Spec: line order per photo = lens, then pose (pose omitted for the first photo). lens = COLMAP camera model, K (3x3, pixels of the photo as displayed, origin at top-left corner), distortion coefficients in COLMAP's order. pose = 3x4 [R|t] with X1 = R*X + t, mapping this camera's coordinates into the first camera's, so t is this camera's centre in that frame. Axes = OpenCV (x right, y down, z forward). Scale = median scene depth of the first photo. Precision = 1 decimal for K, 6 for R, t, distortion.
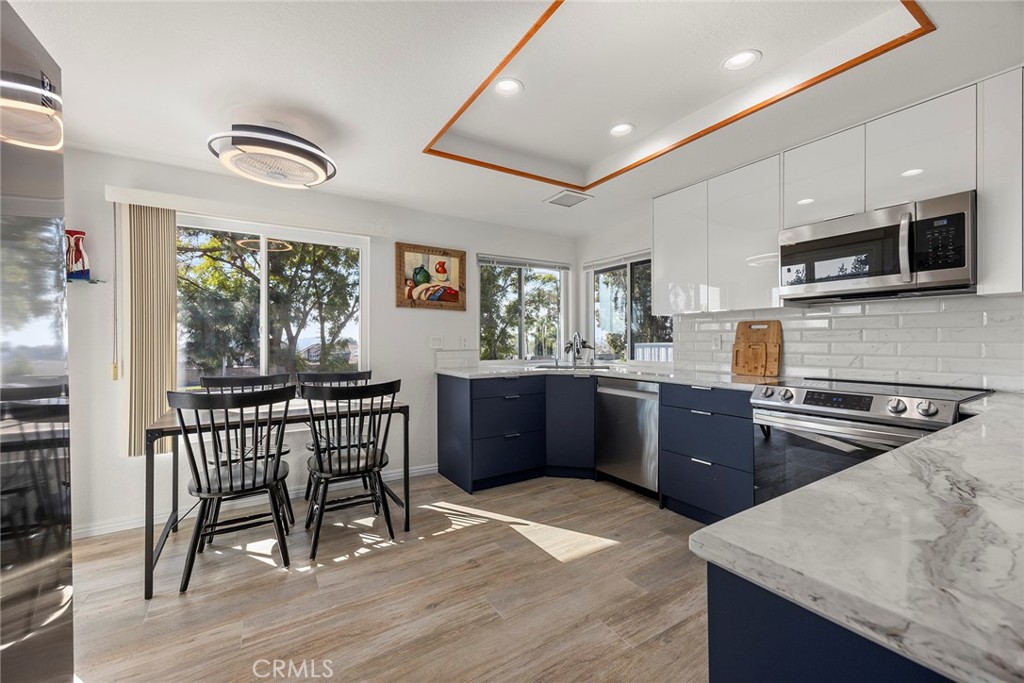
lens RADIAL K [[408.5, 0, 512.0], [0, 408.5, 341.5], [0, 0, 1]] dist [-0.000135, -0.000152]
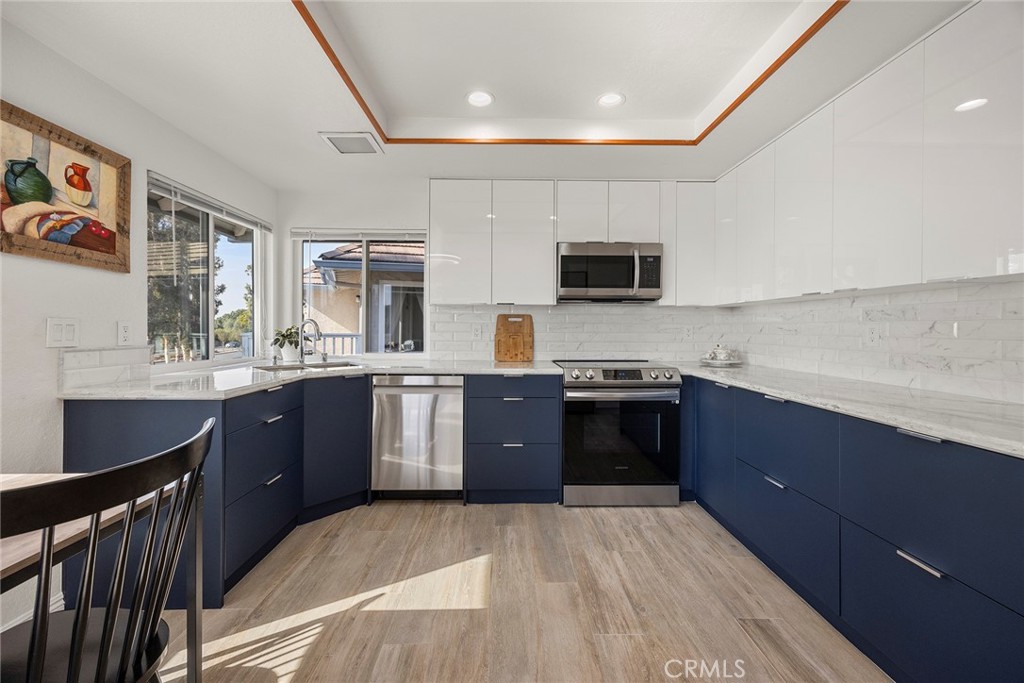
lens RADIAL K [[410.6, 0, 512.0], [0, 410.6, 328.3], [0, 0, 1]] dist [0.001587, -0.000081]
pose [[0.520415, 0.006881, 0.853886, -0.397064], [-0.003945, 0.999976, -0.005653, -0.003460], [-0.853904, -0.000427, 0.520430, 0.392578]]
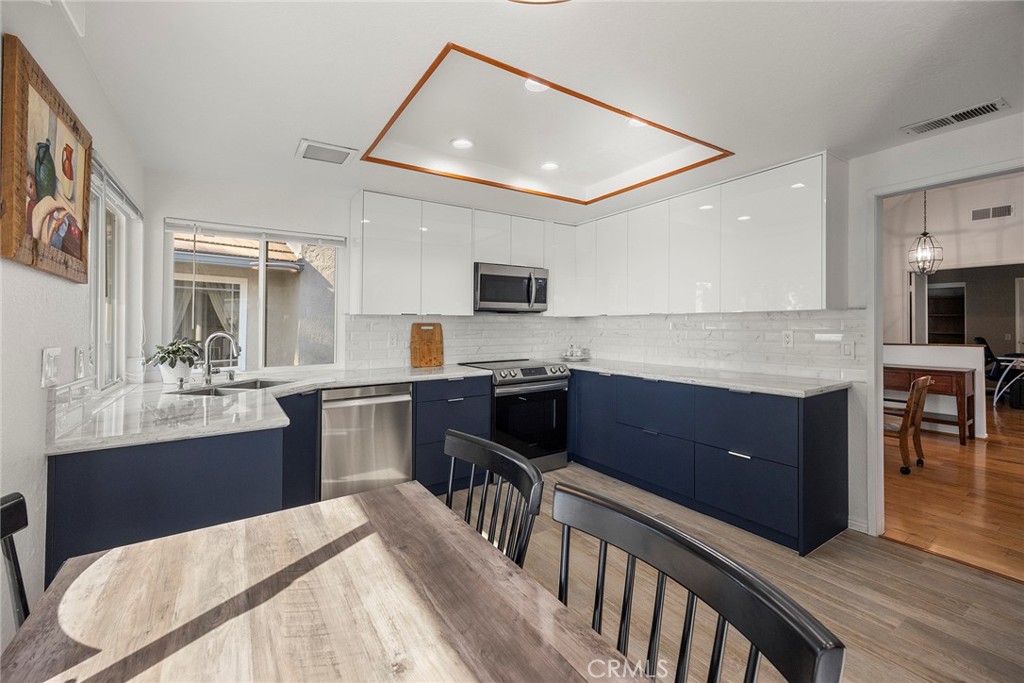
lens RADIAL K [[418.4, 0, 508.3], [0, 418.4, 324.6], [0, 0, 1]] dist [-0.000088, 0.000022]
pose [[-0.016785, 0.003924, 0.999851, -0.689318], [0.006965, 0.999968, -0.003807, -0.038179], [-0.999835, 0.006900, -0.016812, 0.761958]]
